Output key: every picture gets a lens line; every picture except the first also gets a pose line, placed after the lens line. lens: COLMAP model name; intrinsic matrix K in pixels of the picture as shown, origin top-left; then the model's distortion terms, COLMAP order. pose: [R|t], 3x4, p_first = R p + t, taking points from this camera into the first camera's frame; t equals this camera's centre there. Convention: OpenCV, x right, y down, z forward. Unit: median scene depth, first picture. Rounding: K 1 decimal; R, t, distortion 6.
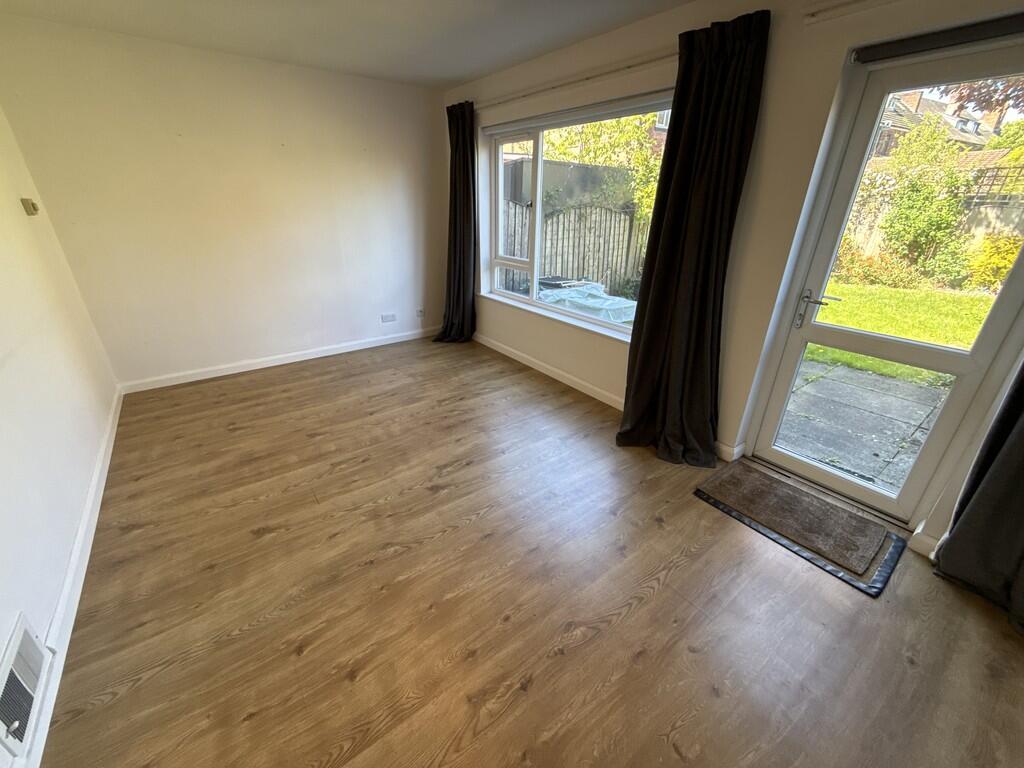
lens RADIAL K [[407.8, 0, 515.0], [0, 407.8, 383.4], [0, 0, 1]] dist [-0.001821, -0.000152]
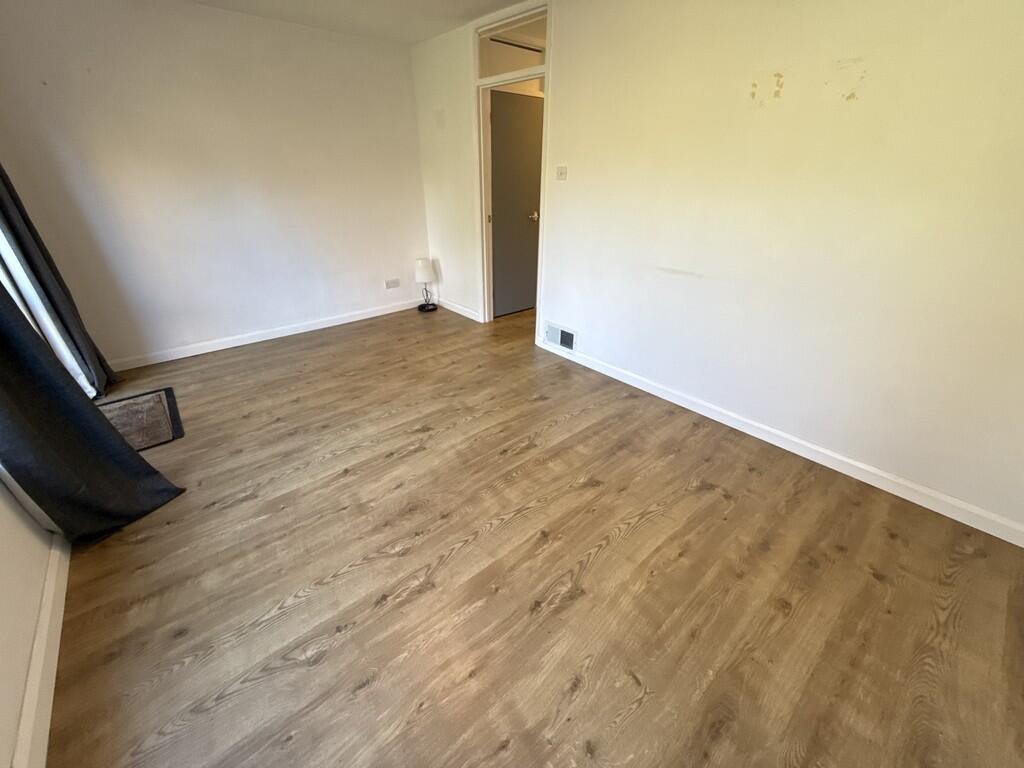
lens RADIAL K [[407.8, 0, 511.1], [0, 407.8, 385.9], [0, 0, 1]] dist [-0.001821, -0.000152]
pose [[-0.998210, 0.011238, -0.058745, -0.333888], [-0.039379, 0.615778, 0.786935, -0.634360], [0.045018, 0.787840, -0.614233, 1.461207]]
